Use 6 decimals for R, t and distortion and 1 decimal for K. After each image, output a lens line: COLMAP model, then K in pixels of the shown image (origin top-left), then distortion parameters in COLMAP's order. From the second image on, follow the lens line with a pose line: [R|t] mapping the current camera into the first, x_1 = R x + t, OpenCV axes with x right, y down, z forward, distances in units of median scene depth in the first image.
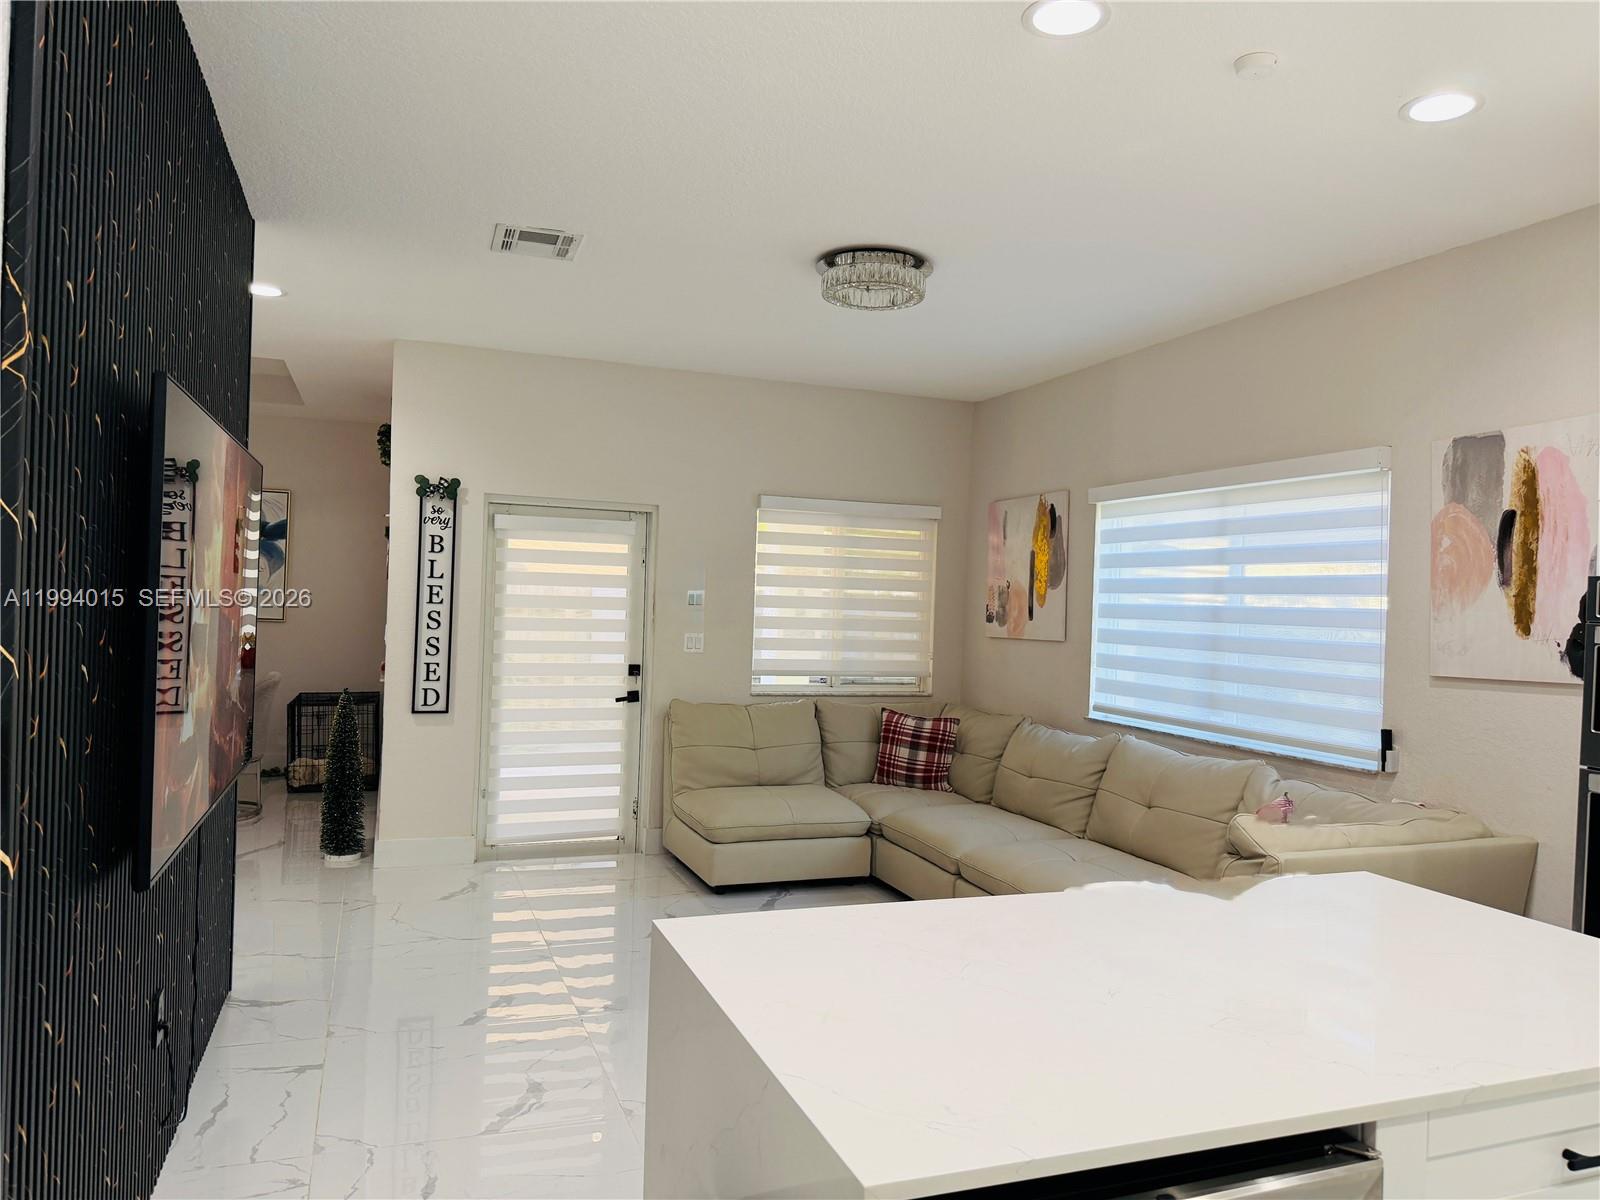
lens RADIAL K [[1119.9, 0, 809.6], [0, 1119.9, 595.1], [0, 0, 1]] dist [0.082752, -0.105956]
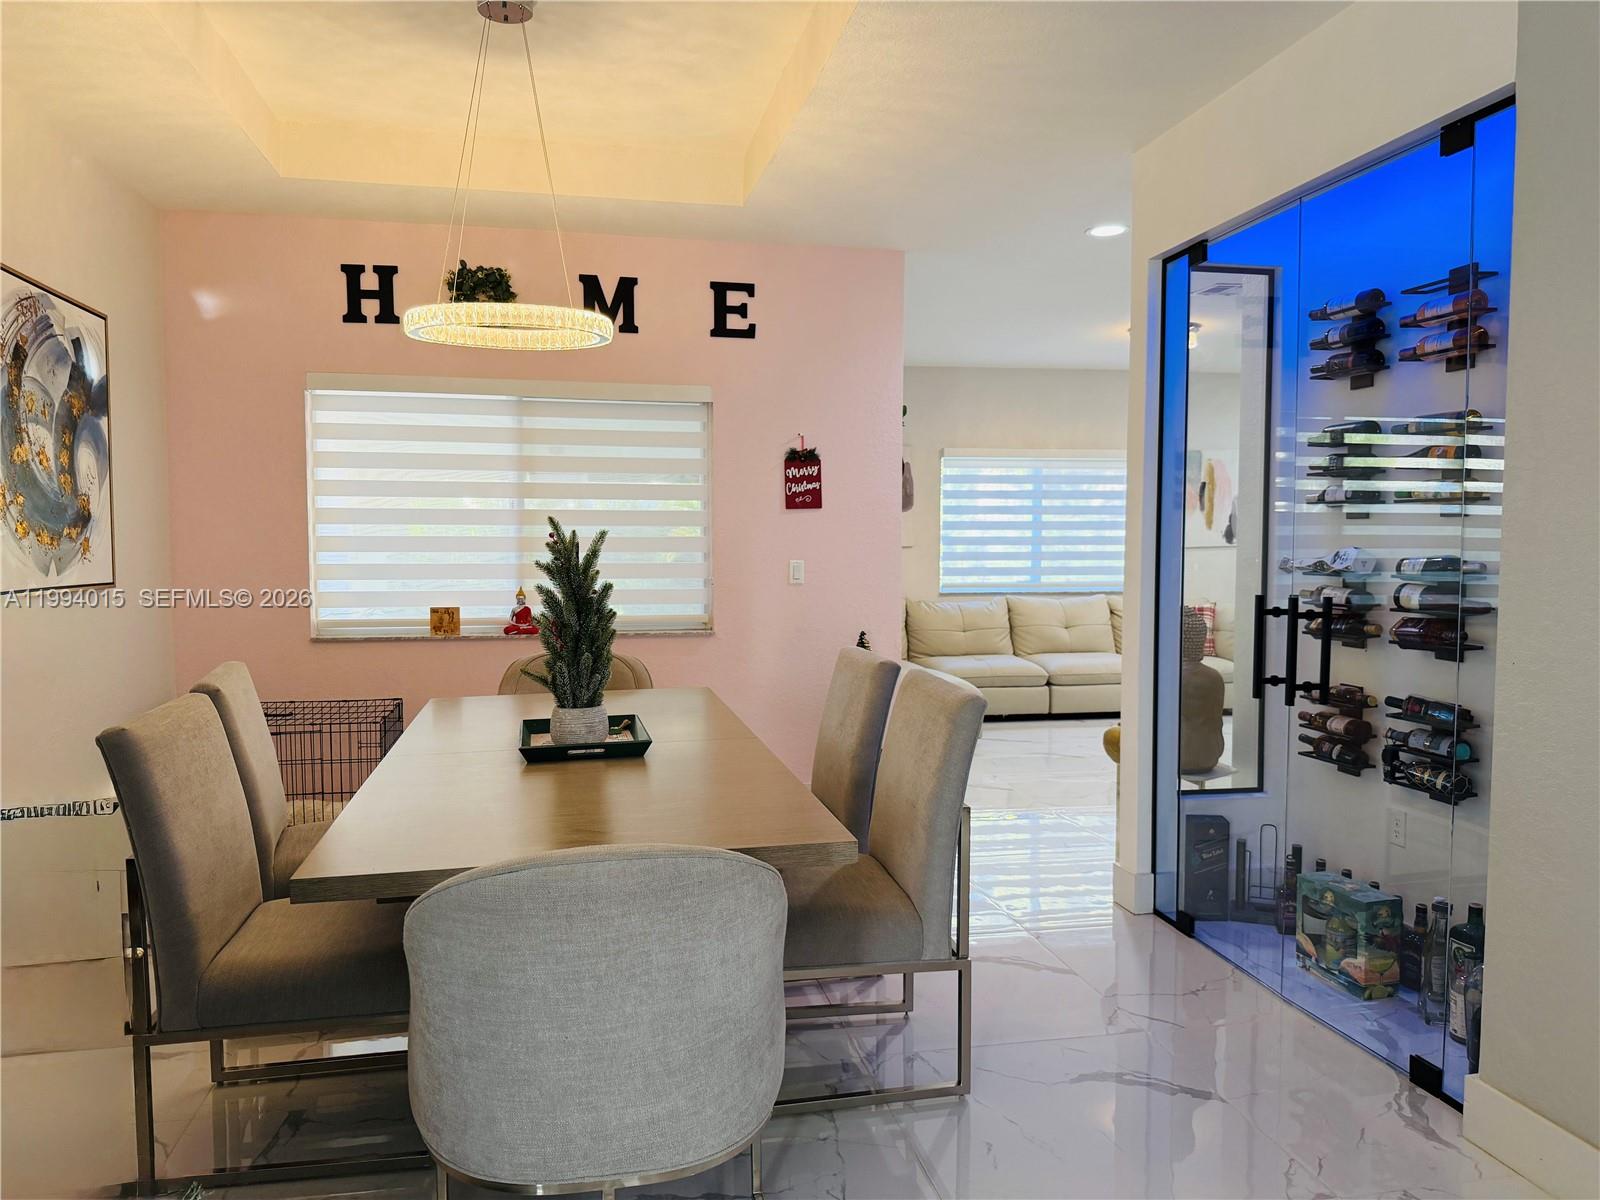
lens RADIAL K [[1119.9, 0, 795.3], [0, 1119.9, 604.2], [0, 0, 1]] dist [0.082752, -0.105956]
pose [[0.151416, -0.093615, 0.984027, -1.297343], [-0.001748, 0.995478, 0.094973, -0.024355], [-0.988469, -0.016100, 0.150568, 0.932586]]
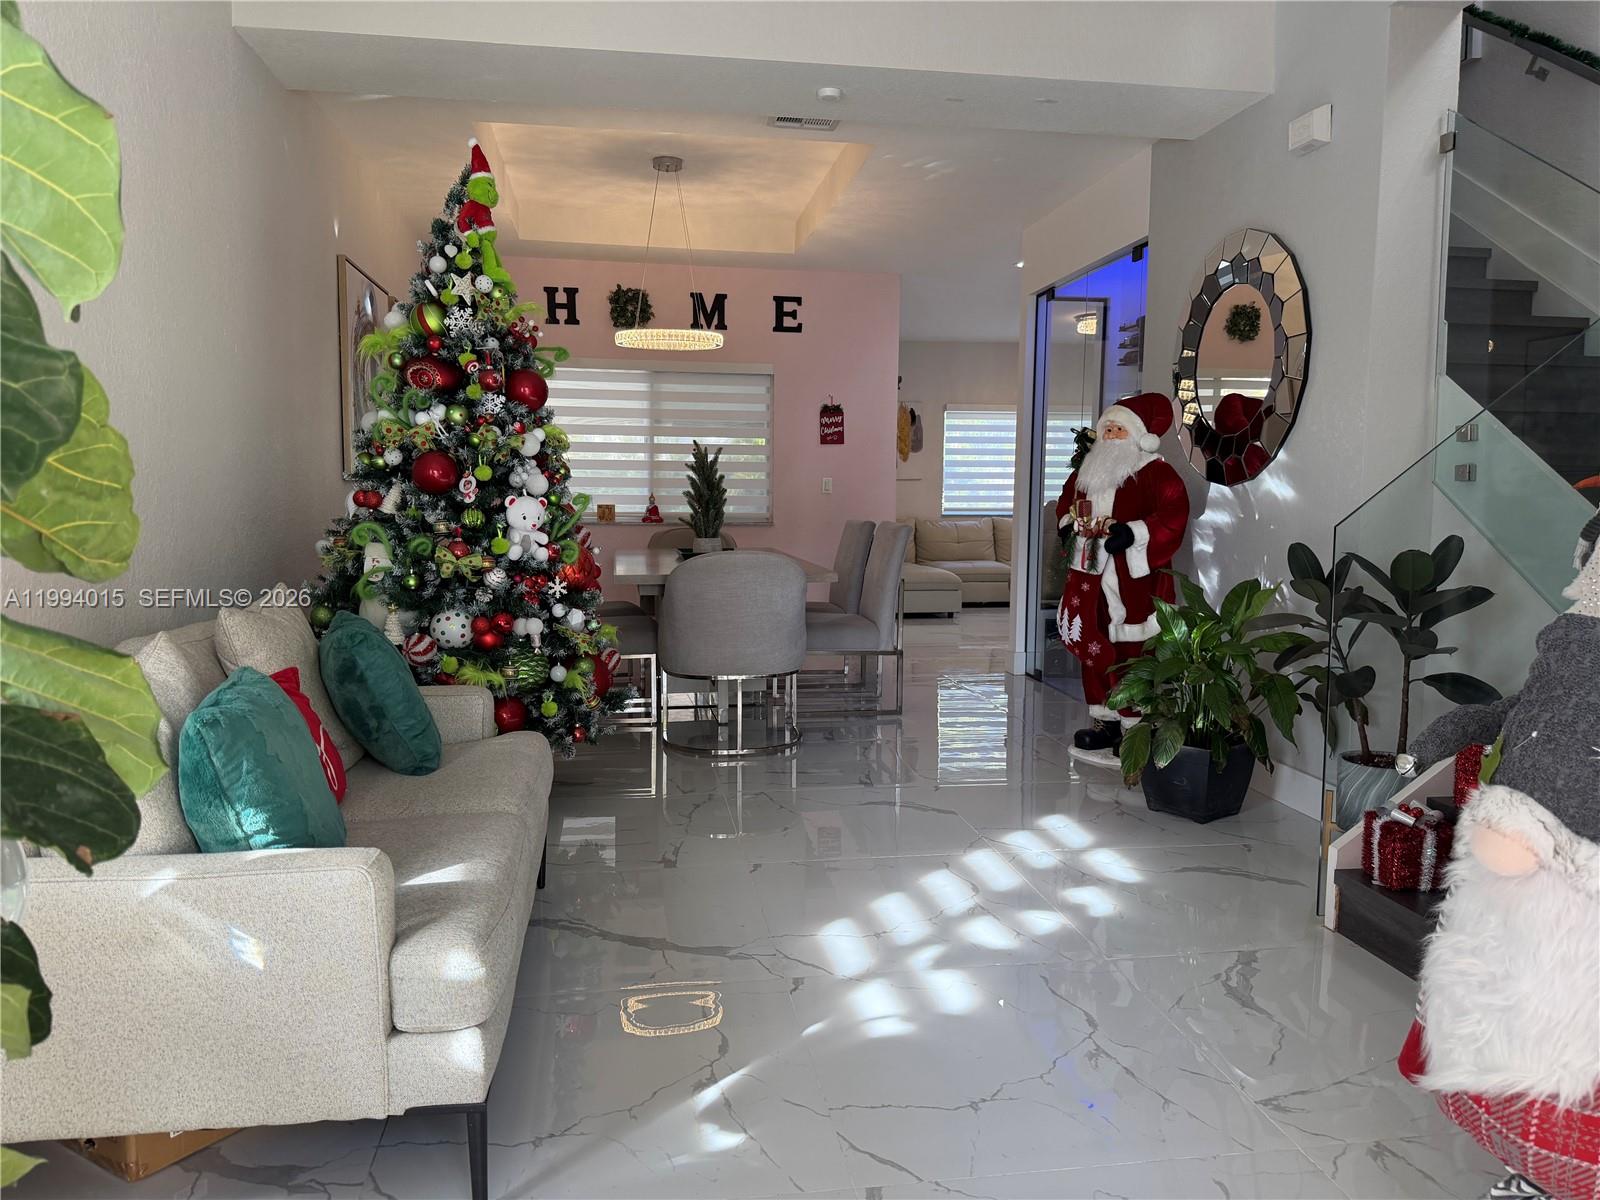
lens RADIAL K [[1119.9, 0, 813.0], [0, 1119.9, 616.0], [0, 0, 1]] dist [0.082752, -0.105956]
pose [[0.182246, -0.141199, 0.973062, -1.793876], [-0.008997, 0.989354, 0.145248, -0.006194], [-0.983212, -0.035226, 0.179036, 0.829092]]
